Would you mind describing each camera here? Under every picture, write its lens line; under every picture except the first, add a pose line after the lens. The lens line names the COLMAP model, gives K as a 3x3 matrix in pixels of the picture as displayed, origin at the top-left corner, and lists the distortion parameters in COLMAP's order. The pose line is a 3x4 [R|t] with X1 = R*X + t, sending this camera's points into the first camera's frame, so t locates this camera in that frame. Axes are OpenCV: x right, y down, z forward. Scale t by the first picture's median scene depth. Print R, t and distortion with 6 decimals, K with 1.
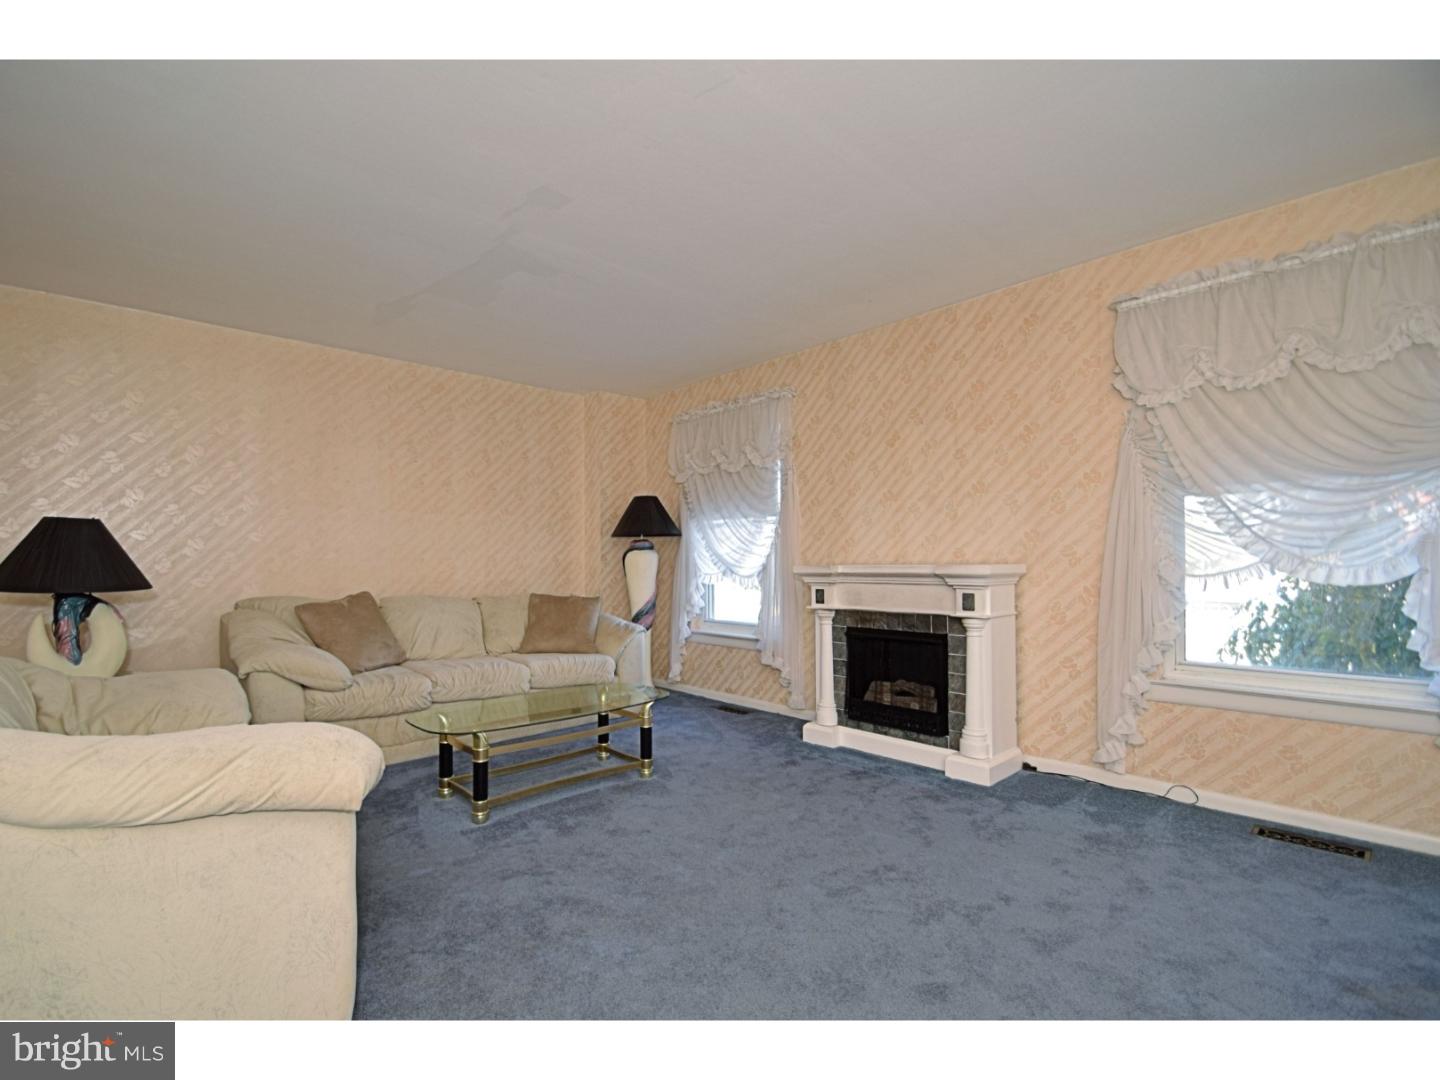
lens RADIAL K [[678.7, 0, 720.0], [0, 678.7, 540.0], [0, 0, 1]] dist [-0.000750, -0.000127]
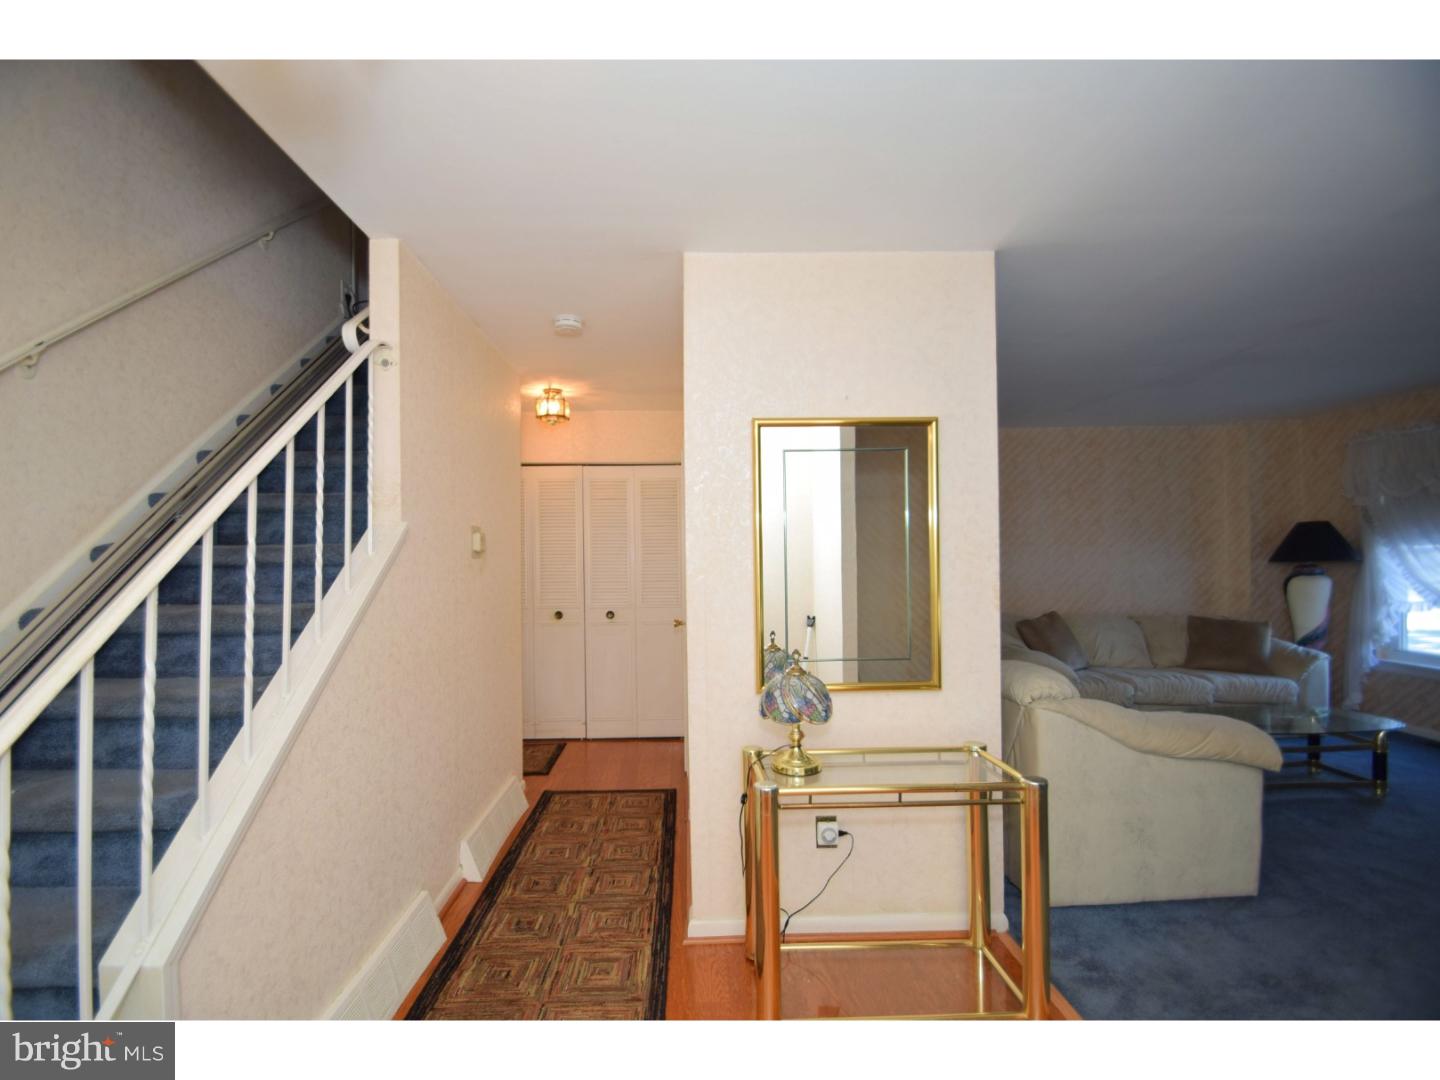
lens RADIAL K [[678.7, 0, 720.0], [0, 678.7, 540.0], [0, 0, 1]] dist [-0.000750, -0.000127]
pose [[0.744828, -0.026126, -0.666745, -0.097871], [0.027710, 0.999582, -0.008212, -0.054387], [0.666681, -0.012359, 0.745240, -0.324723]]
